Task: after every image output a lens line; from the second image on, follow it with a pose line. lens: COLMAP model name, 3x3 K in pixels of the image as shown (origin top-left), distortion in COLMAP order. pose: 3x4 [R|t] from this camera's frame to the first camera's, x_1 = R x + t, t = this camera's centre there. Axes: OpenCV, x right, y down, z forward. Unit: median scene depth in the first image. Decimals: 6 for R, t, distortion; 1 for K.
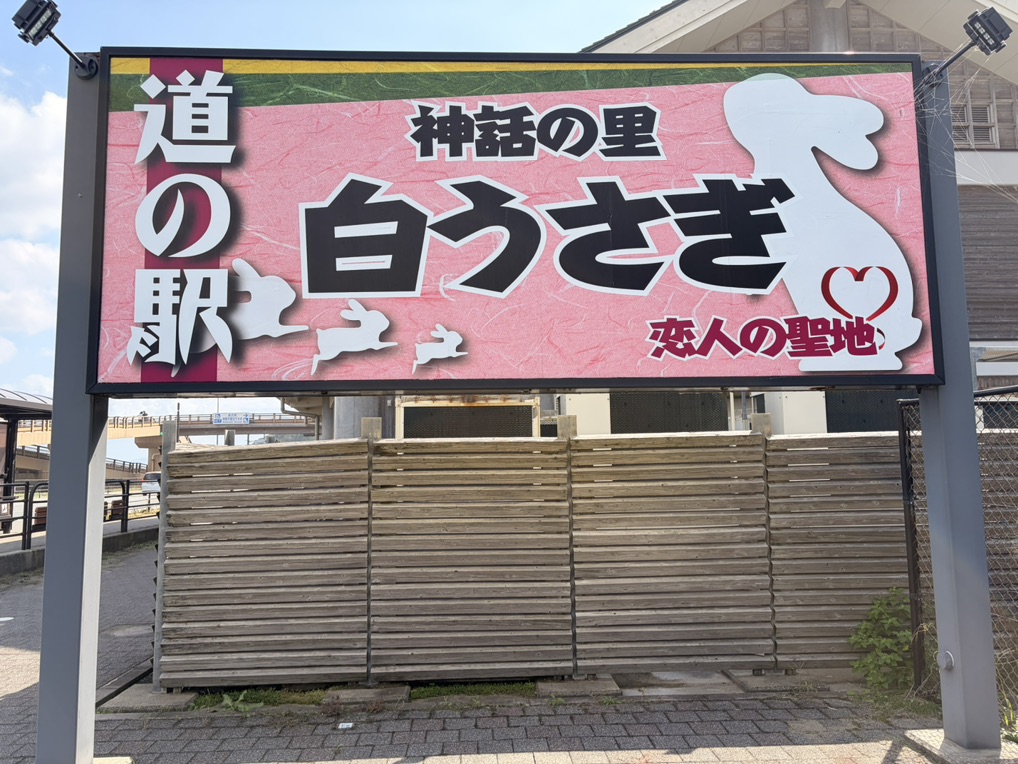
lens RADIAL K [[774.6, 0, 511.8], [0, 774.6, 367.0], [0, 0, 1]] dist [0.063747, -0.062314]
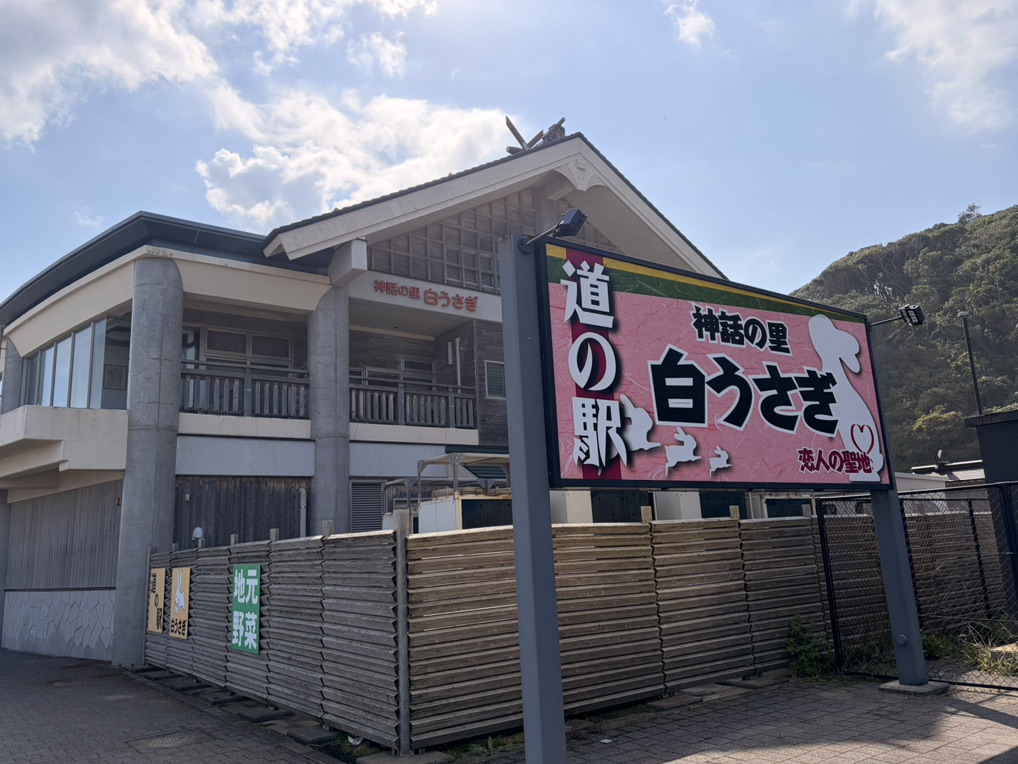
lens RADIAL K [[774.6, 0, 511.8], [0, 774.6, 367.0], [0, 0, 1]] dist [0.063747, -0.062314]
pose [[0.827971, 0.100241, 0.551739, -1.299764], [-0.030716, 0.990523, -0.133866, 0.010523], [-0.559929, 0.093890, 0.823203, -0.079823]]
